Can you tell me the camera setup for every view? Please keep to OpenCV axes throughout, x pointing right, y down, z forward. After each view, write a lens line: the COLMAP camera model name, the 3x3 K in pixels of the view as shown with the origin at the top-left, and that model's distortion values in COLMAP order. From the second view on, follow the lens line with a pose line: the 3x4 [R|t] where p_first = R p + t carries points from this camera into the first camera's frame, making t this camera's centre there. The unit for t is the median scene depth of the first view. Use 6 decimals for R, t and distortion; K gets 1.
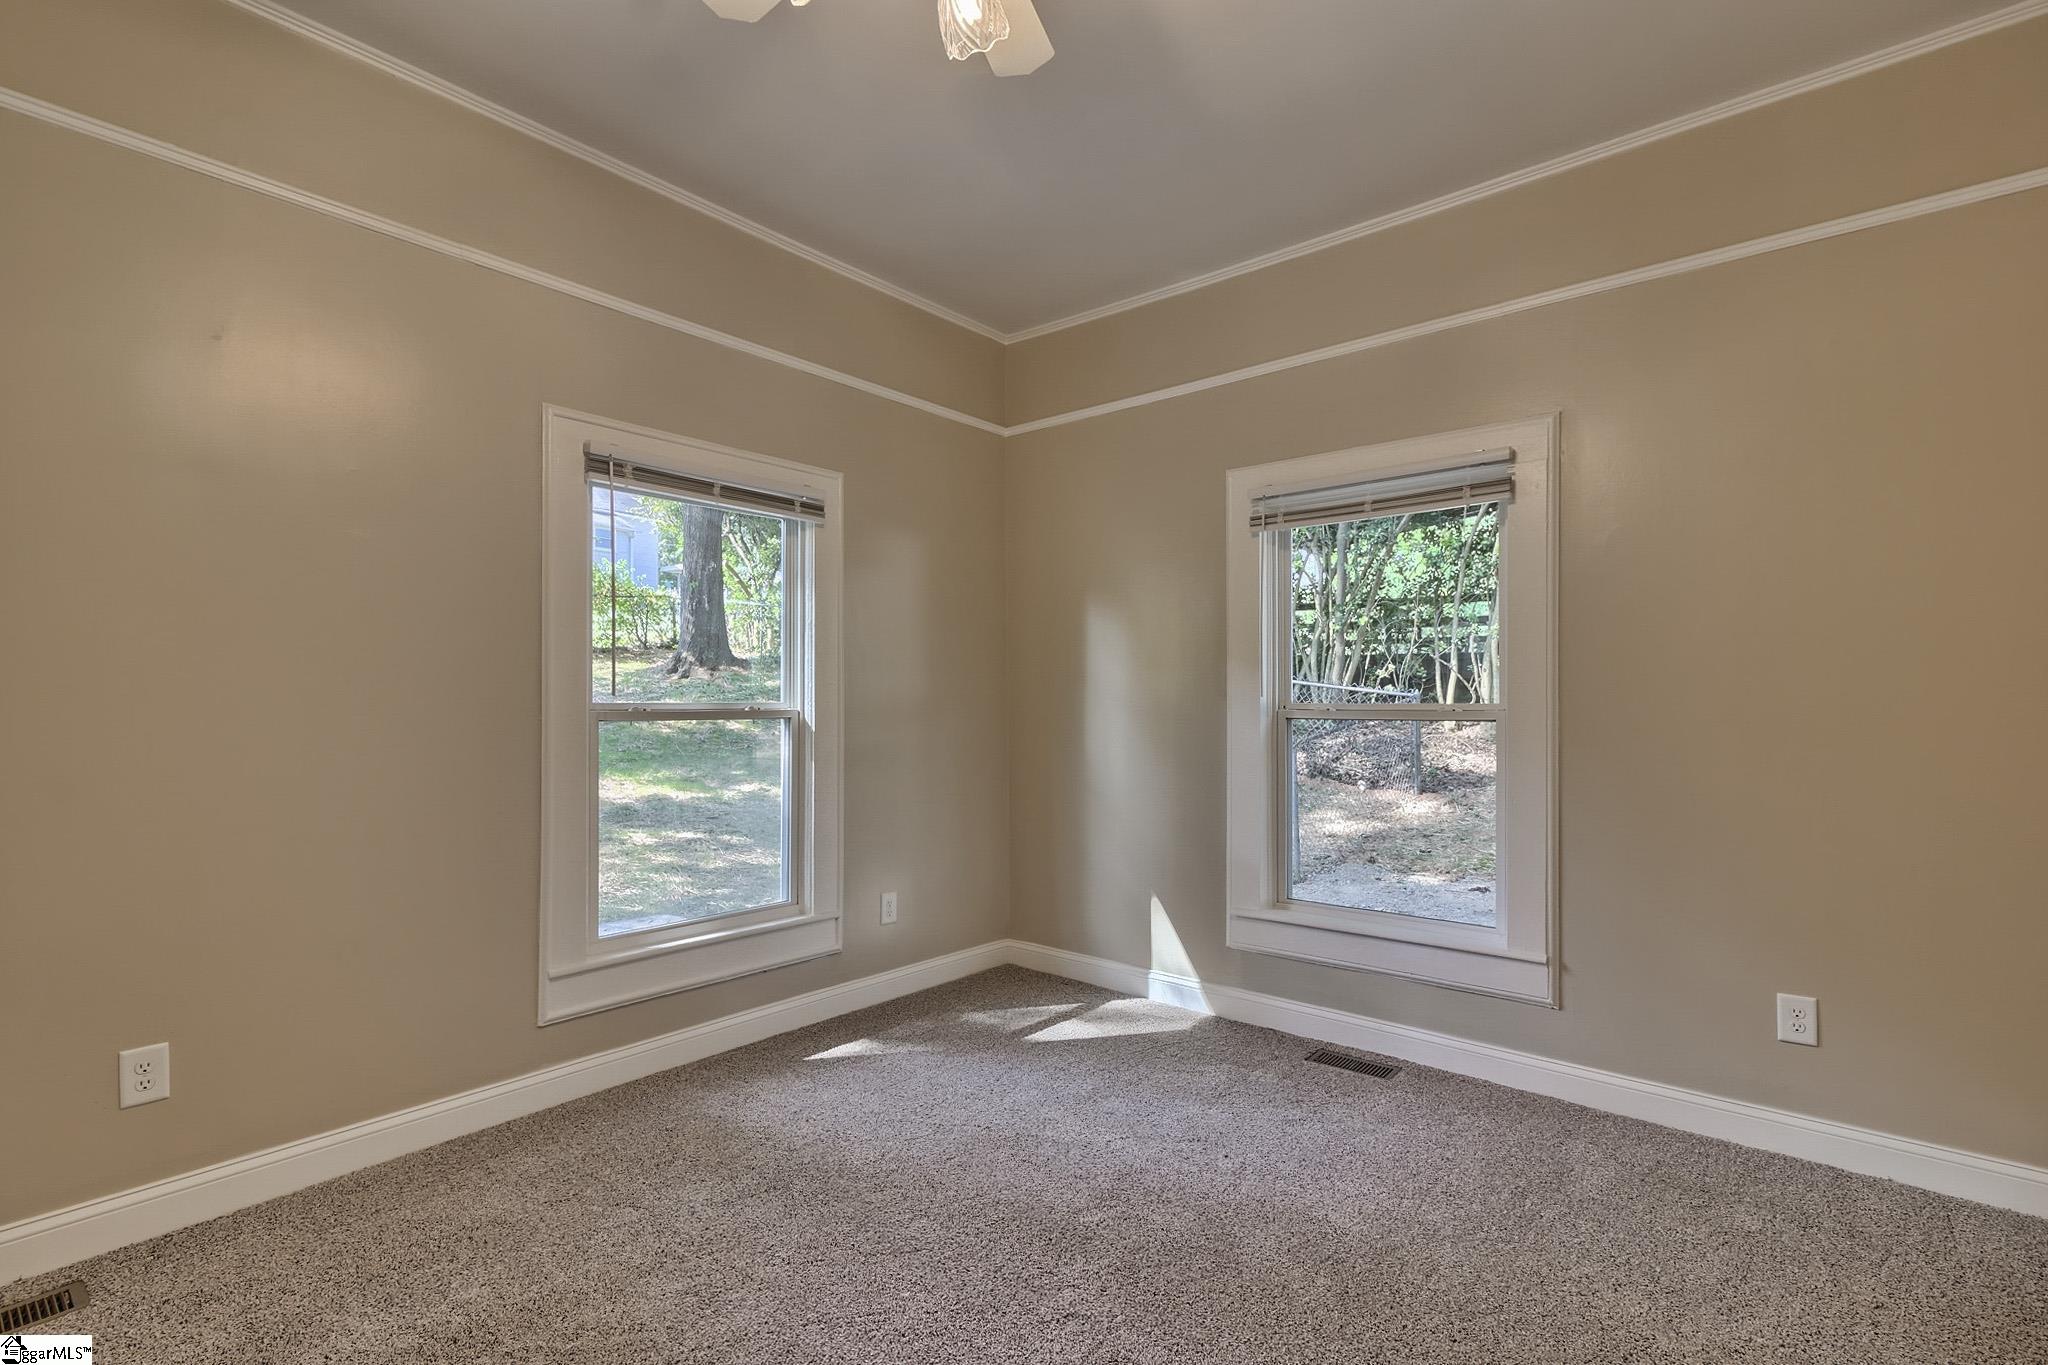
lens RADIAL K [[967.7, 0, 1024.0], [0, 967.7, 682.5], [0, 0, 1]] dist [0.001672, 0.000220]
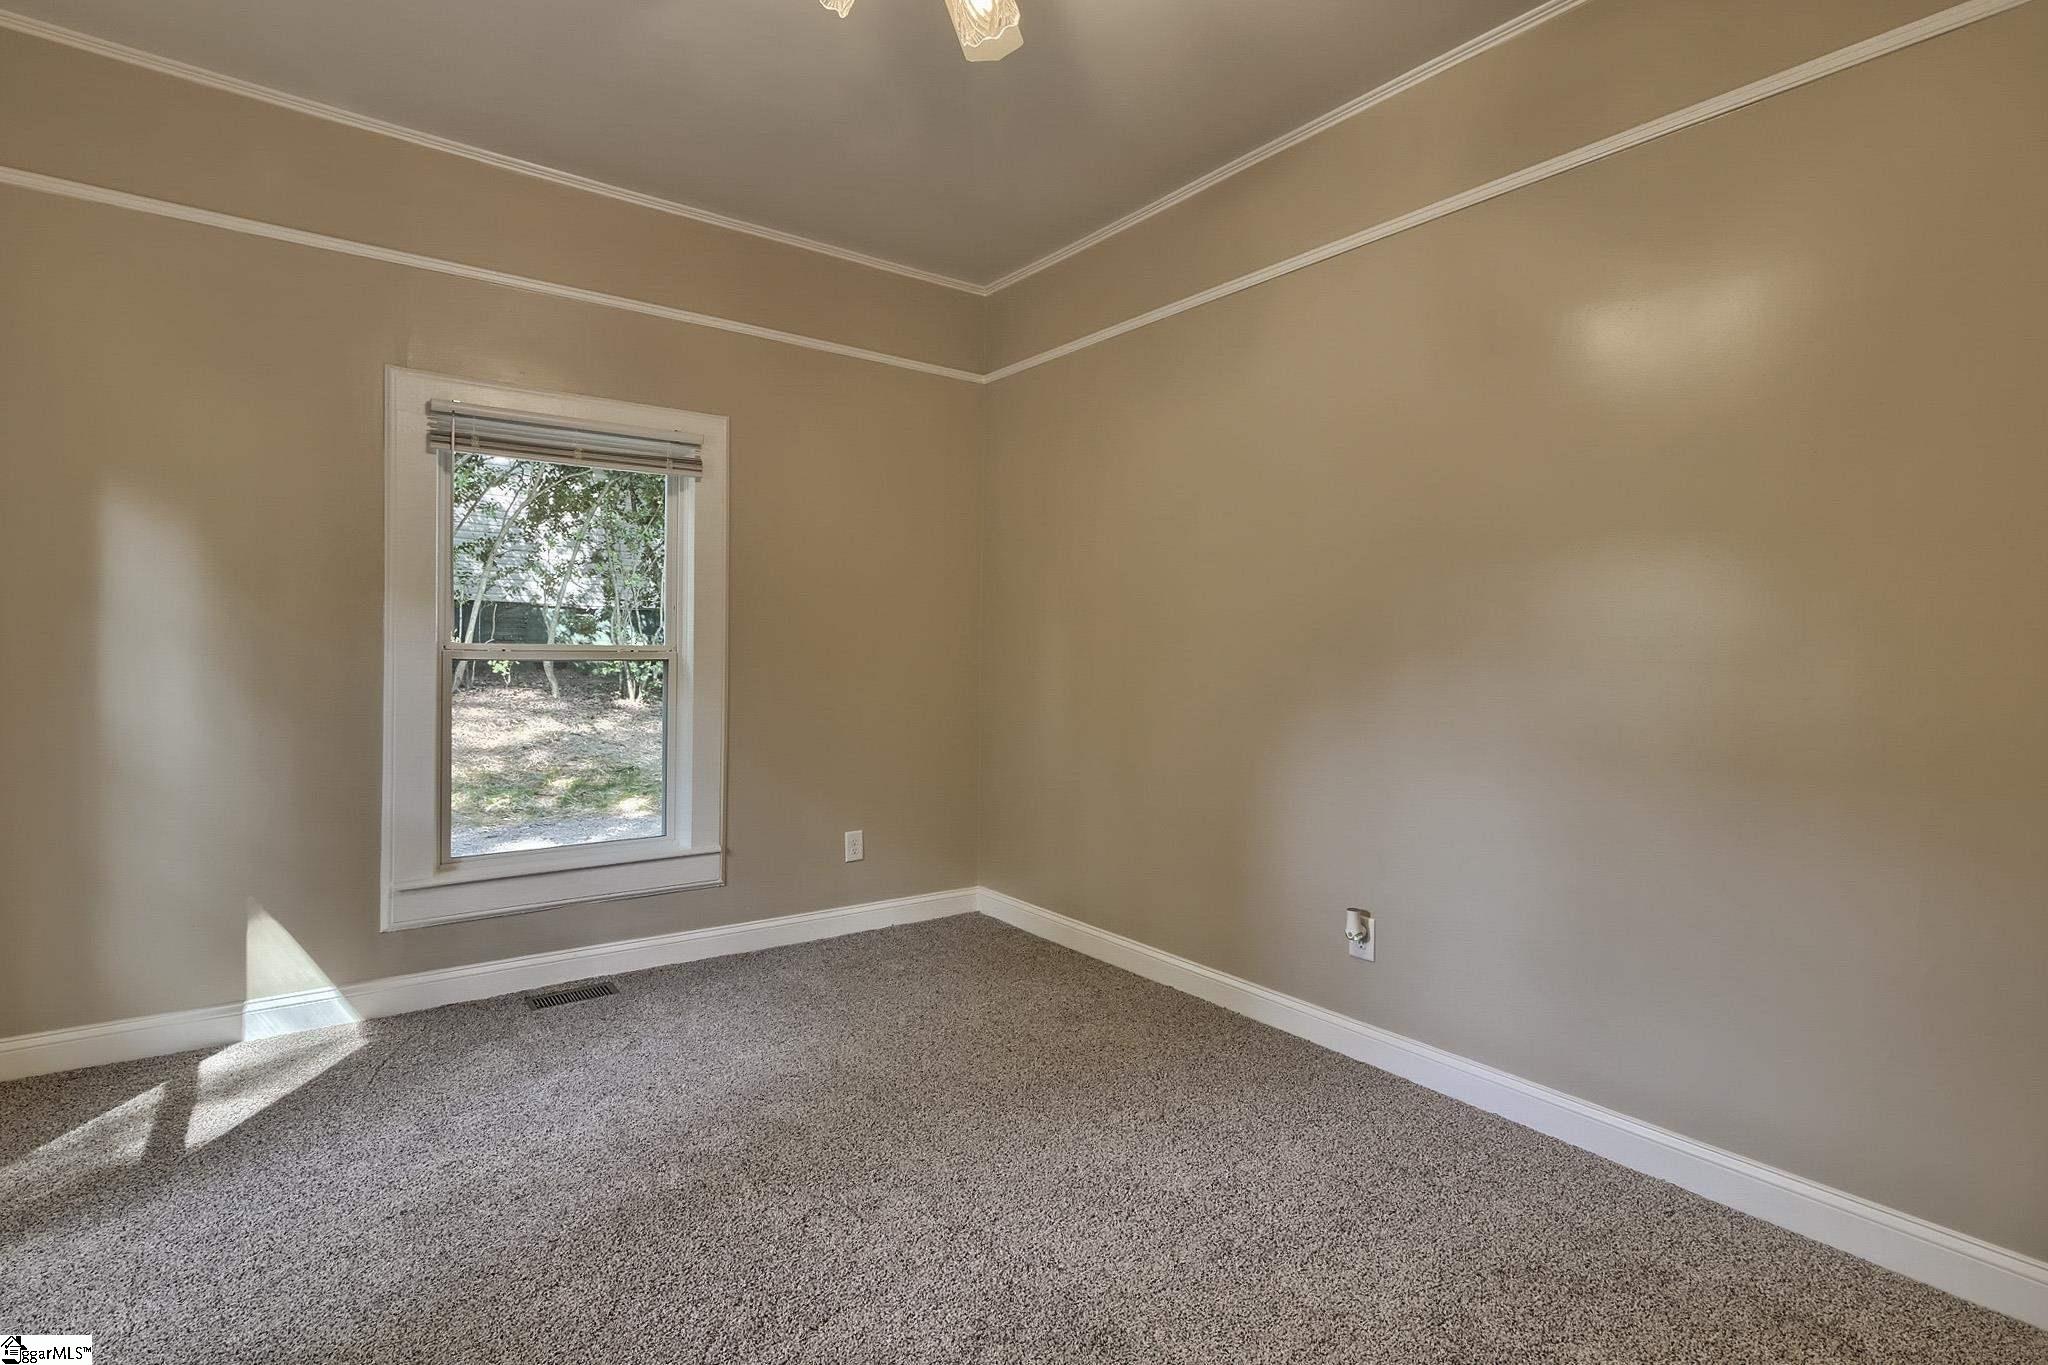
lens RADIAL K [[970.0, 0, 995.4], [0, 970.0, 624.5], [0, 0, 1]] dist [0.001526, 0.000245]
pose [[0.229305, 0.028526, 0.972936, -0.520748], [-0.027254, 0.999367, -0.022878, 0.011554], [-0.972973, -0.021270, 0.229938, 0.309379]]
